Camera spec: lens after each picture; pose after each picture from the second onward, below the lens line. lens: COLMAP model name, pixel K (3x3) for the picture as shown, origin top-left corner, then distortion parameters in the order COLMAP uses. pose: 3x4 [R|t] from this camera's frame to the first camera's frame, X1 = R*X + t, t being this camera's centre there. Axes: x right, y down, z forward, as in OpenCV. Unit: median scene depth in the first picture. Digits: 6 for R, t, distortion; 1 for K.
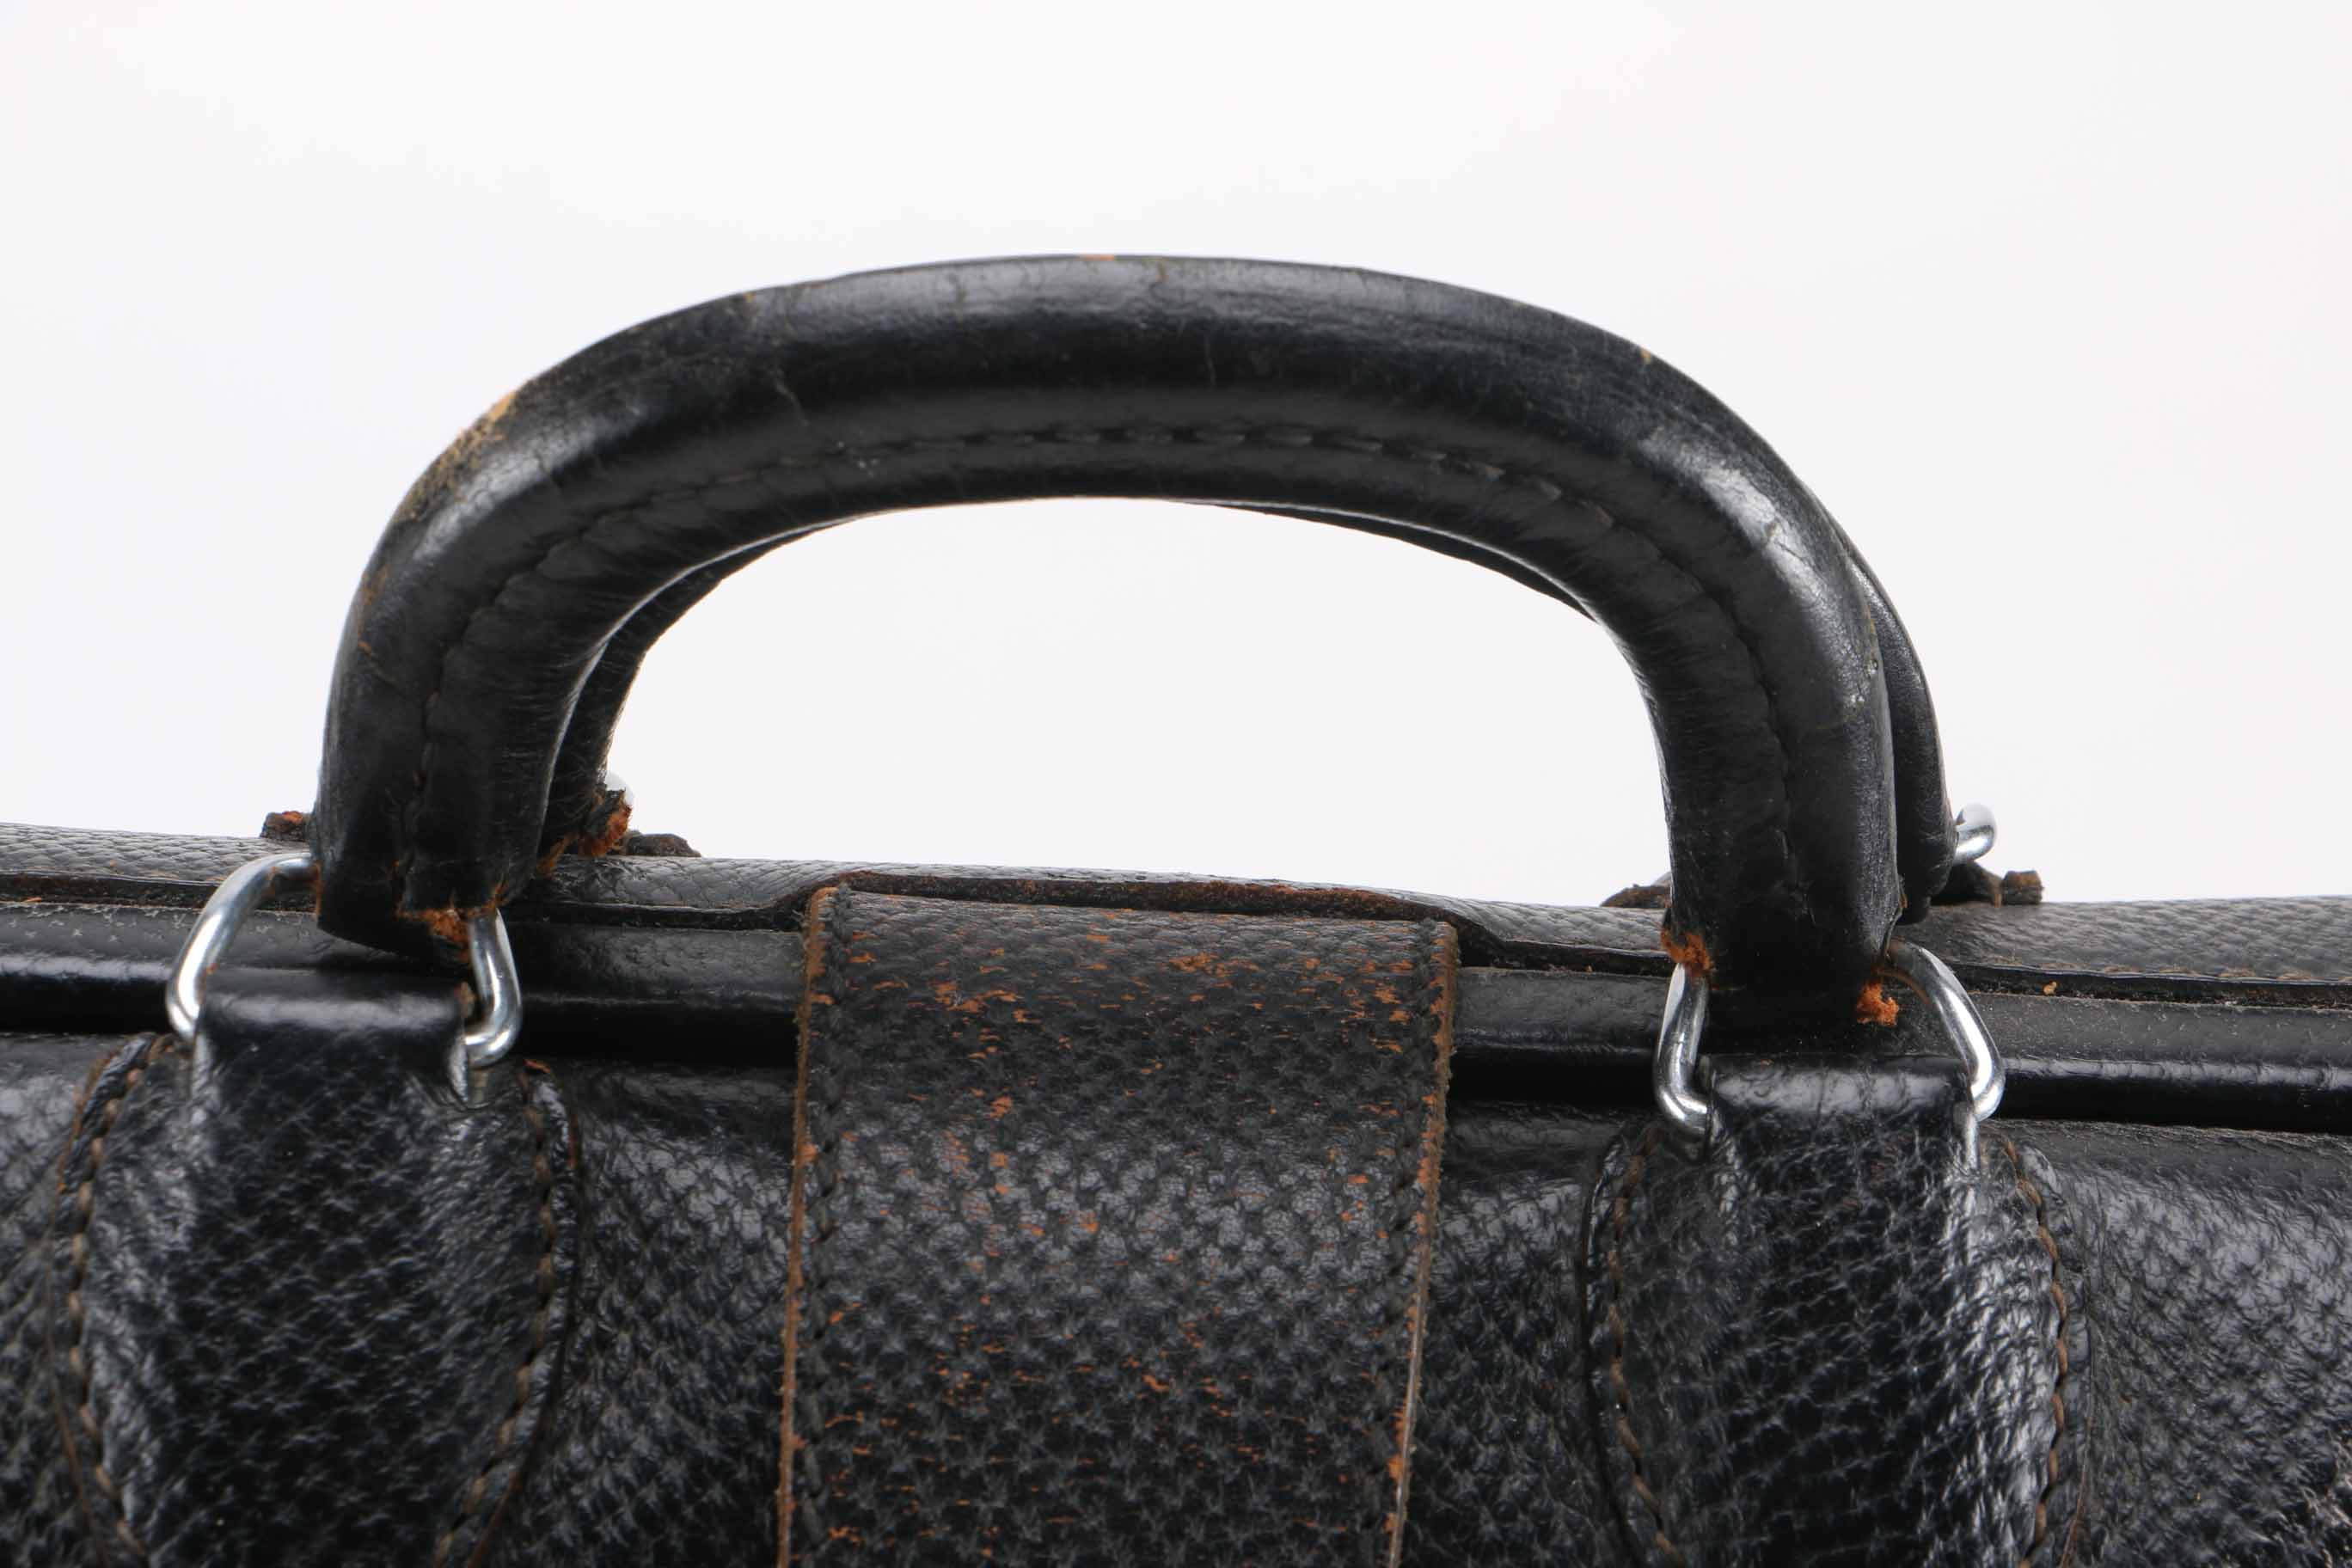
lens RADIAL K [[5090.4, 0, 1218.6], [0, 5090.4, 844.1], [0, 0, 1]] dist [0.092606, 0.000000]
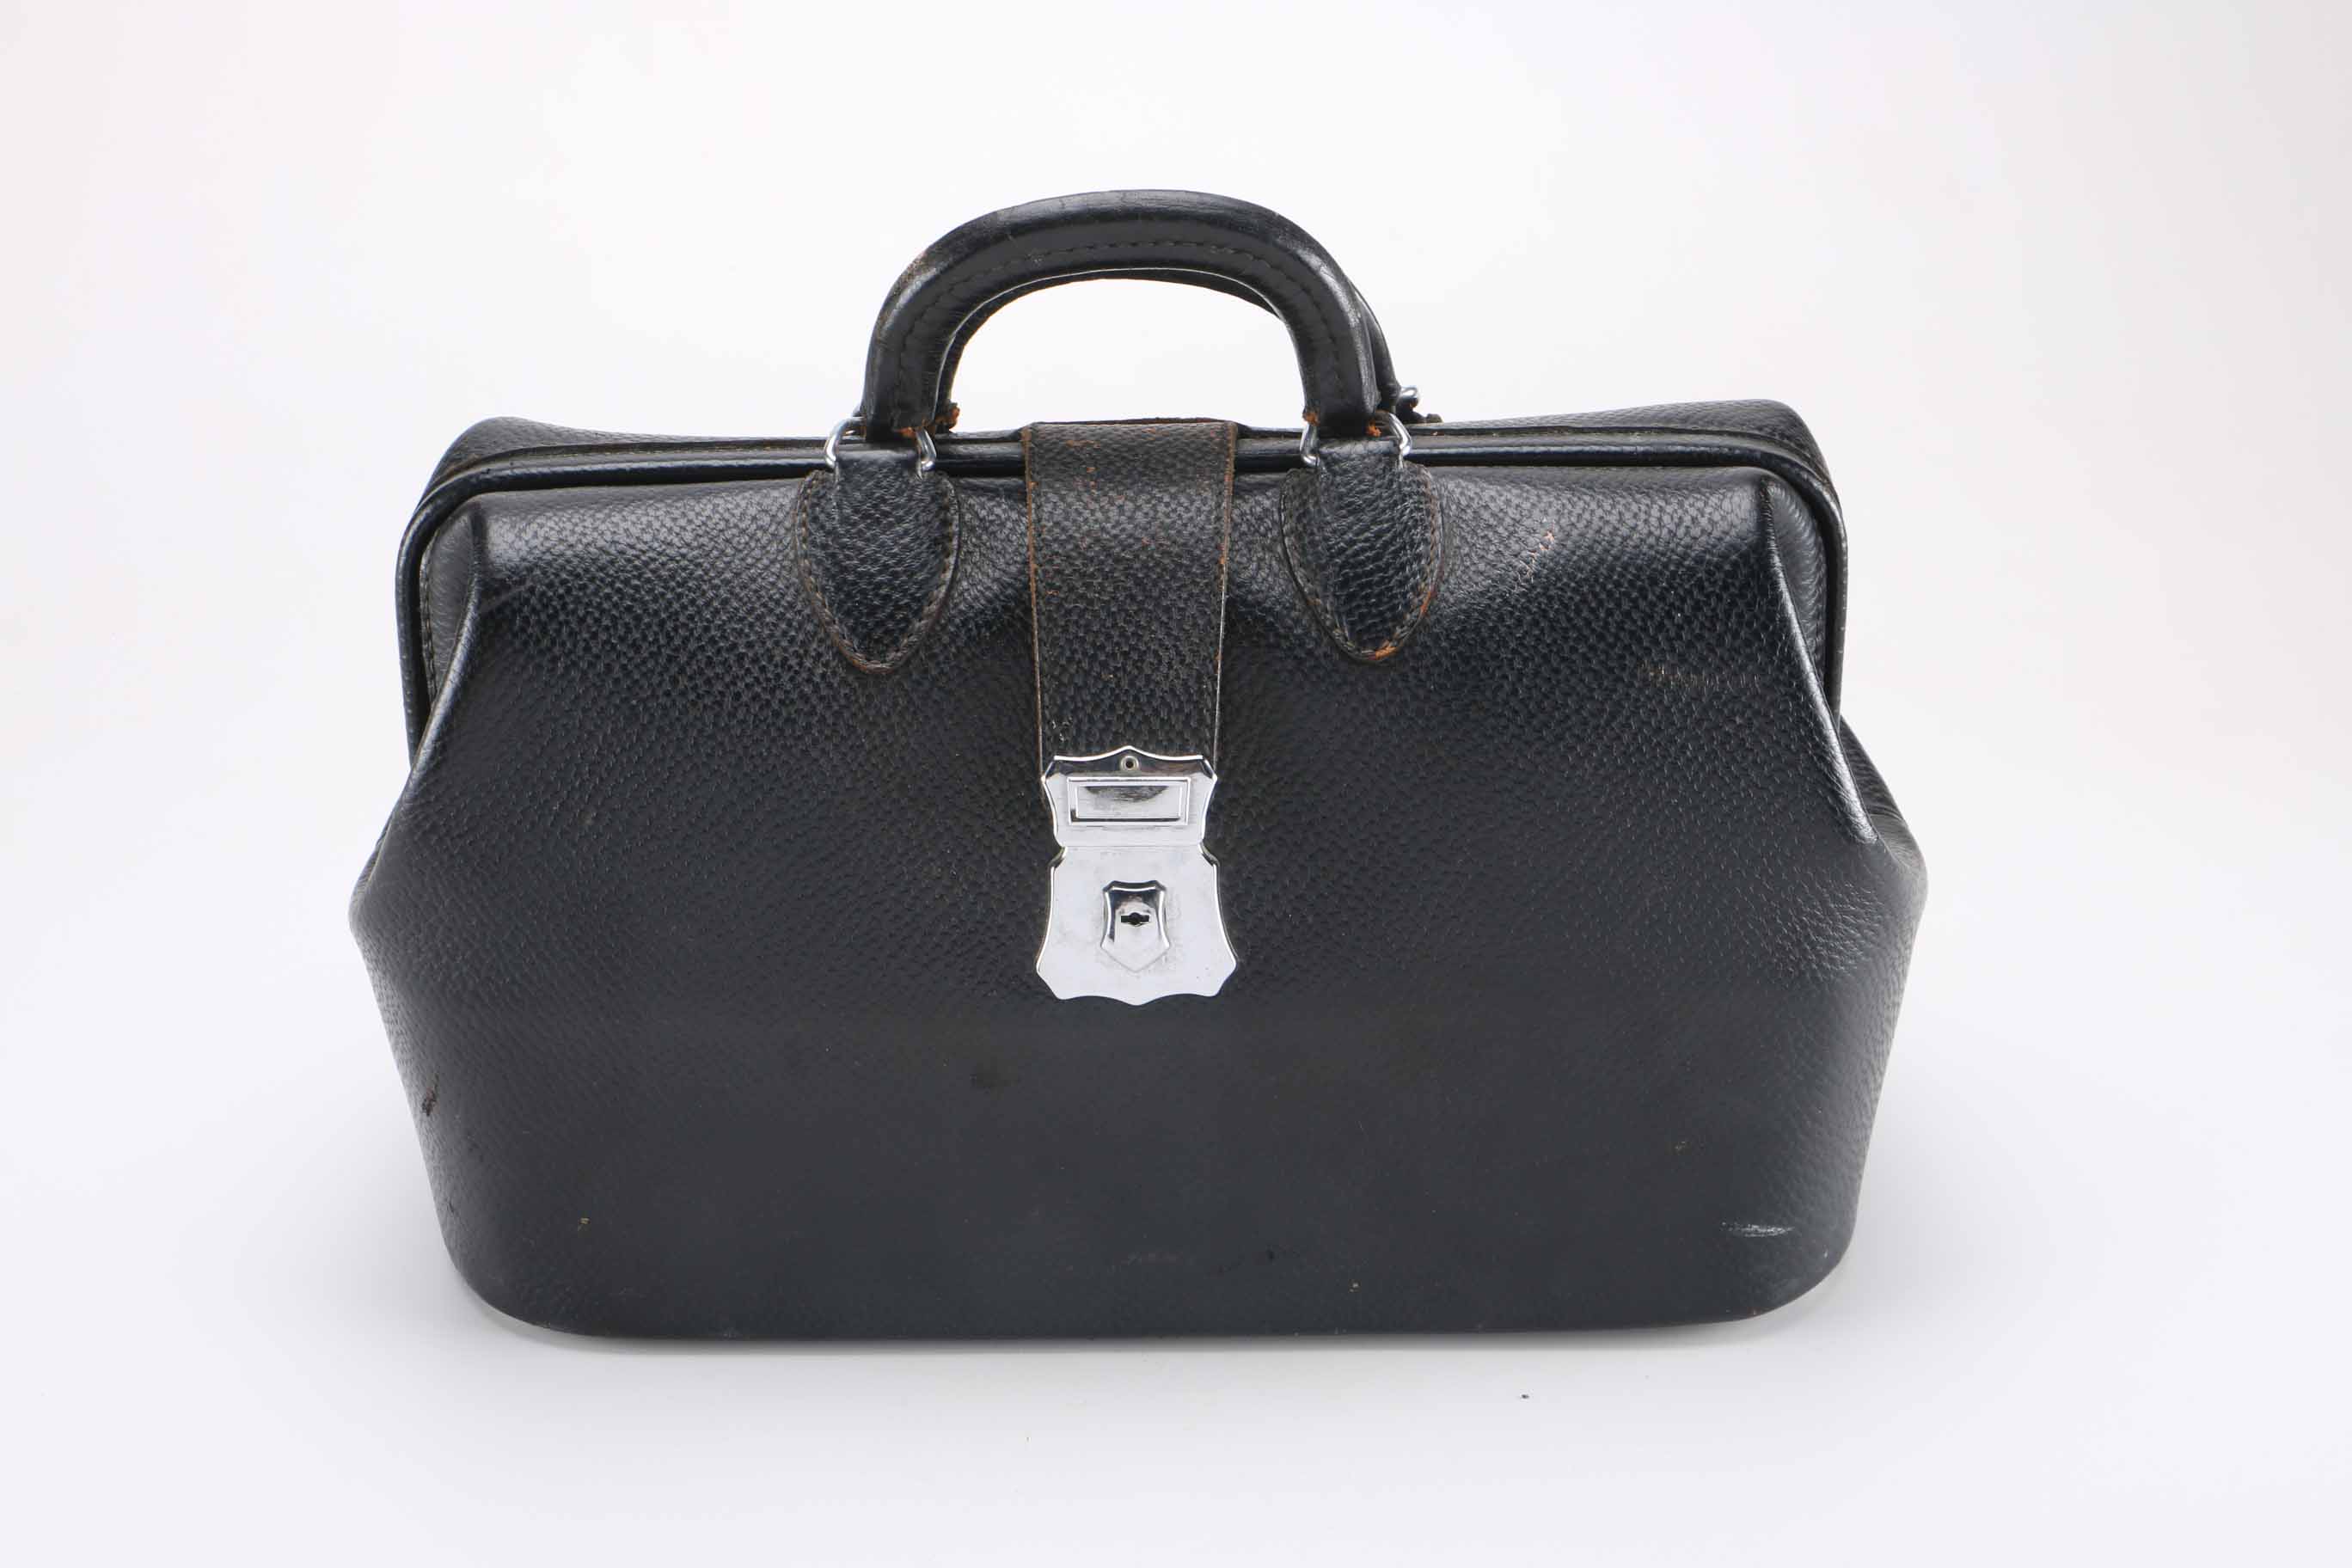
lens RADIAL K [[3803.0, 0, 1171.4], [0, 3803.0, 781.5], [0, 0, 1]] dist [0.063241, 0.000000]
pose [[0.997579, -0.069489, -0.002708, -0.000409], [0.068998, 0.993880, -0.086262, 0.452463], [0.008686, 0.085867, 0.996269, -1.331884]]
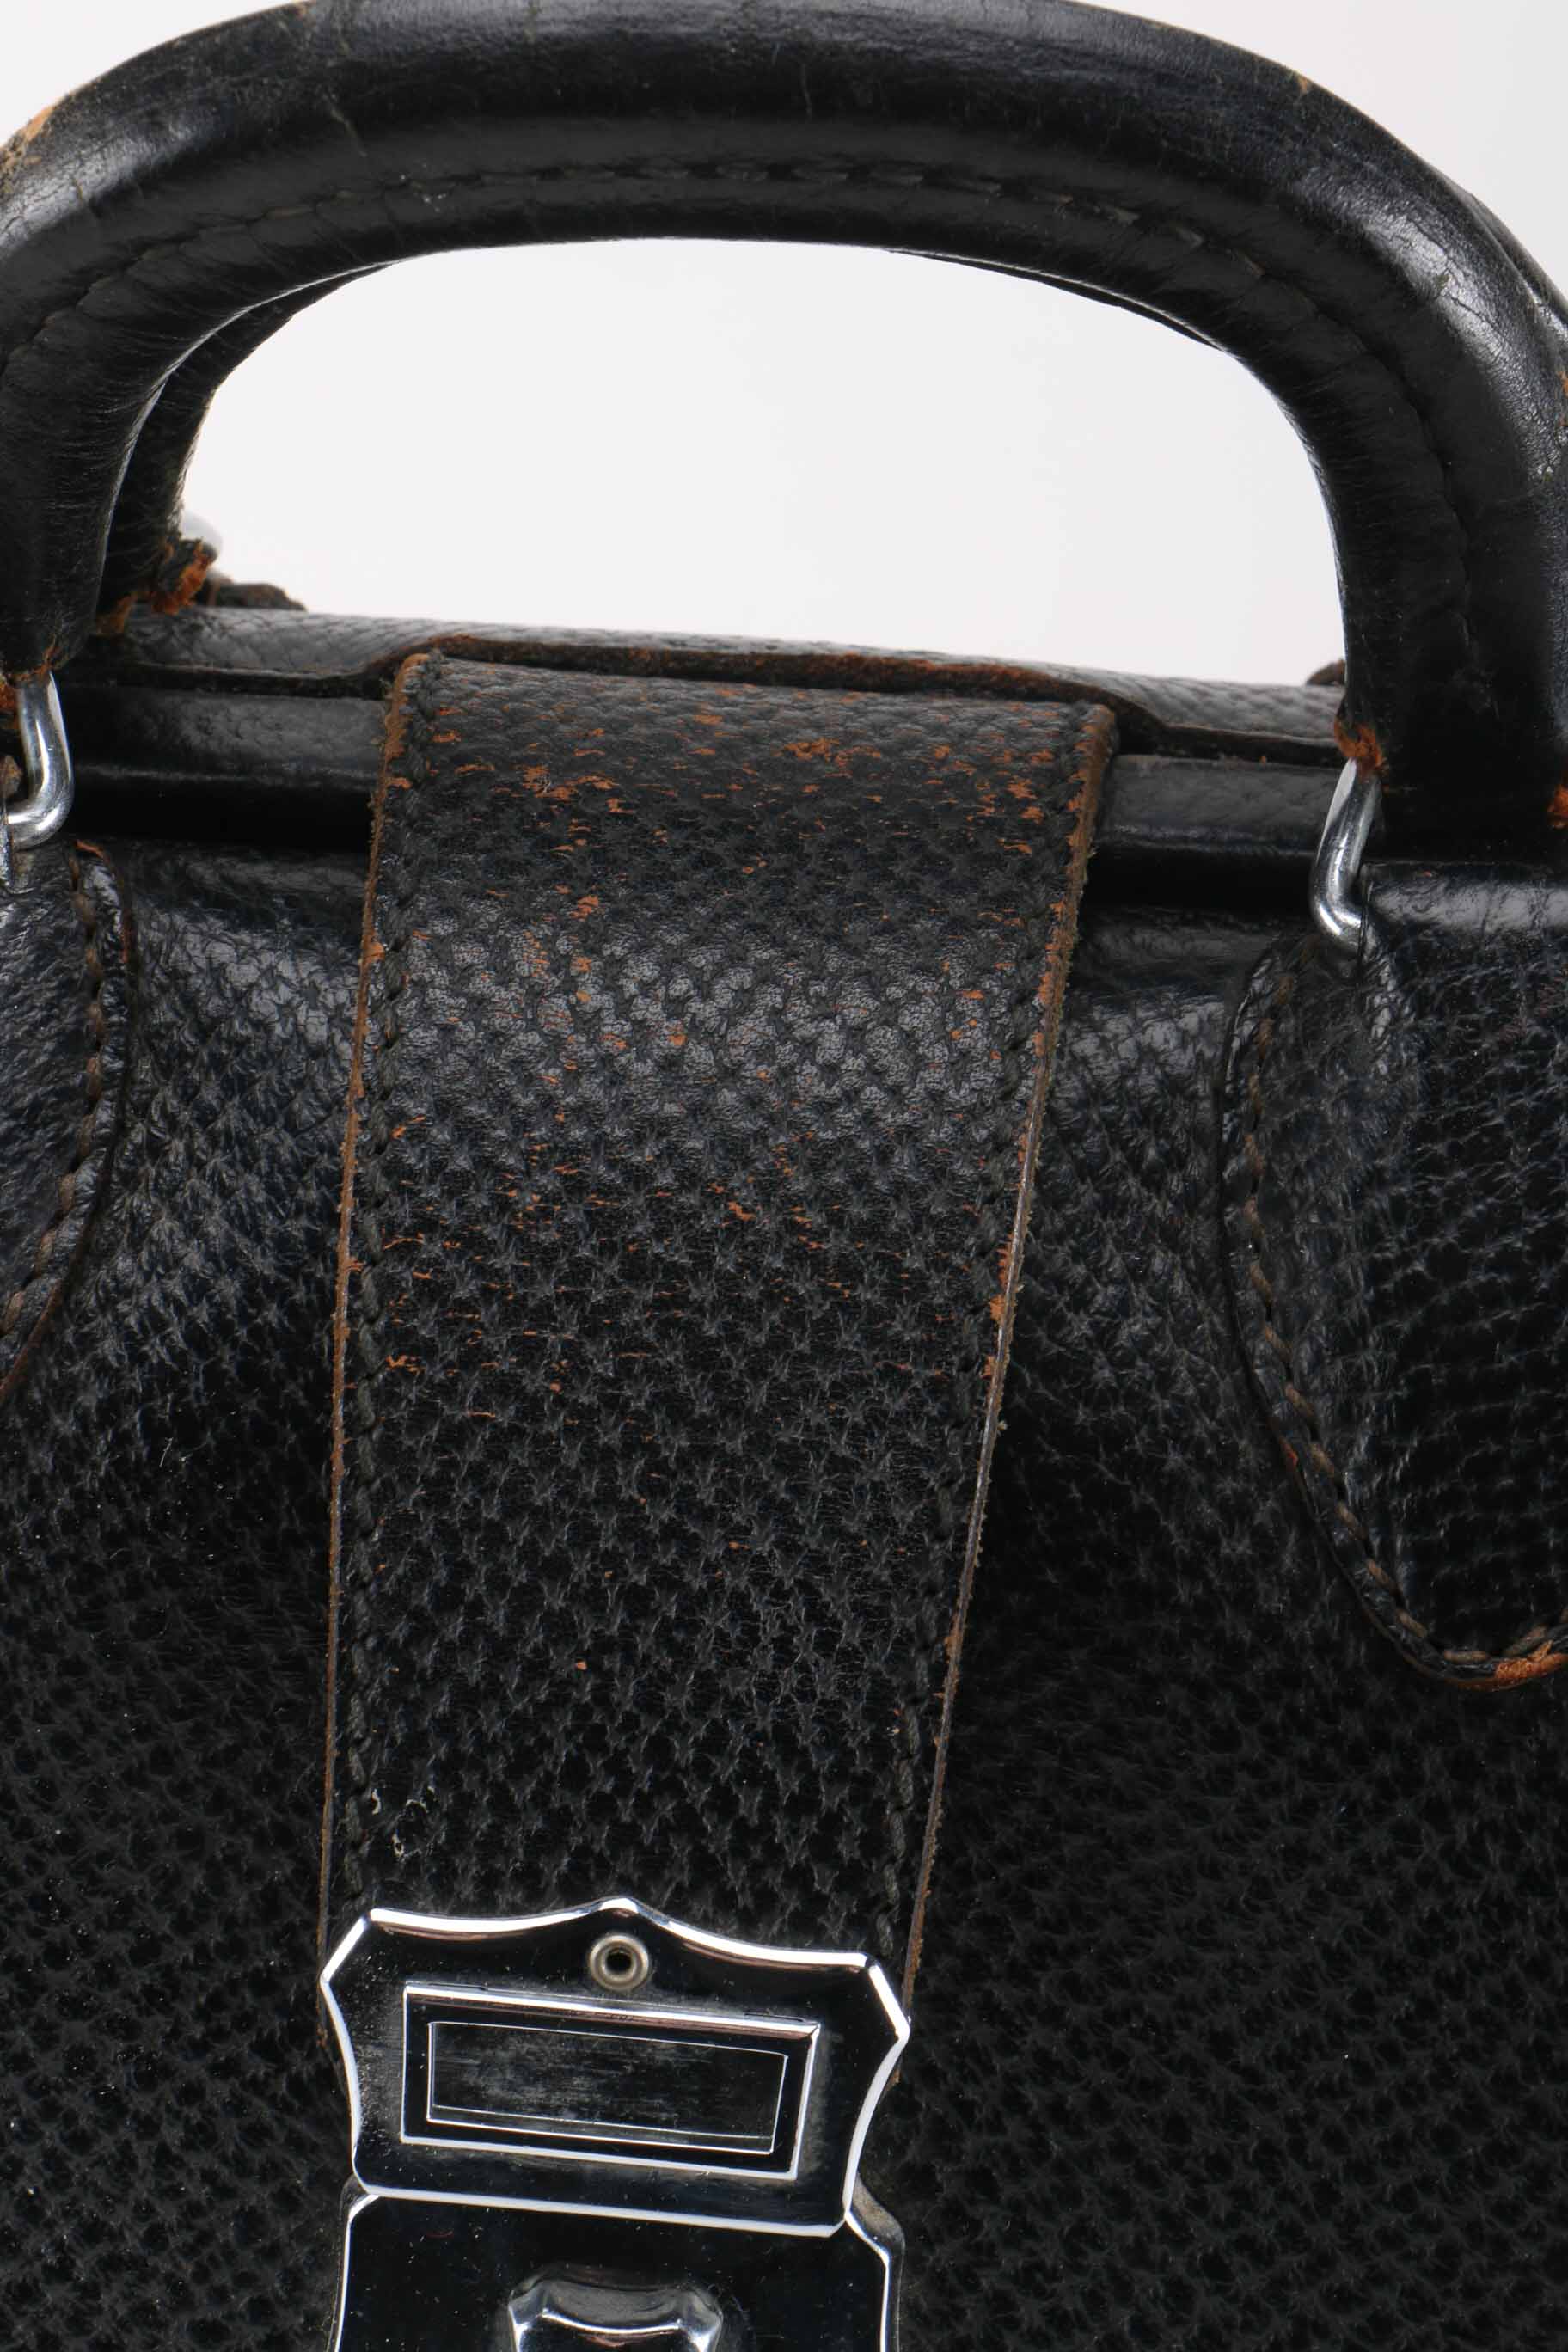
lens RADIAL K [[6148.0, 0, 783.0], [0, 6148.0, 1187.0], [0, 0, 1]] dist [0.165511, 0.000000]
pose [[0.997720, 0.024534, -0.062878, 0.064035], [-0.017291, 0.993418, 0.113235, -0.024328], [0.065243, -0.111890, 0.991577, -0.102216]]
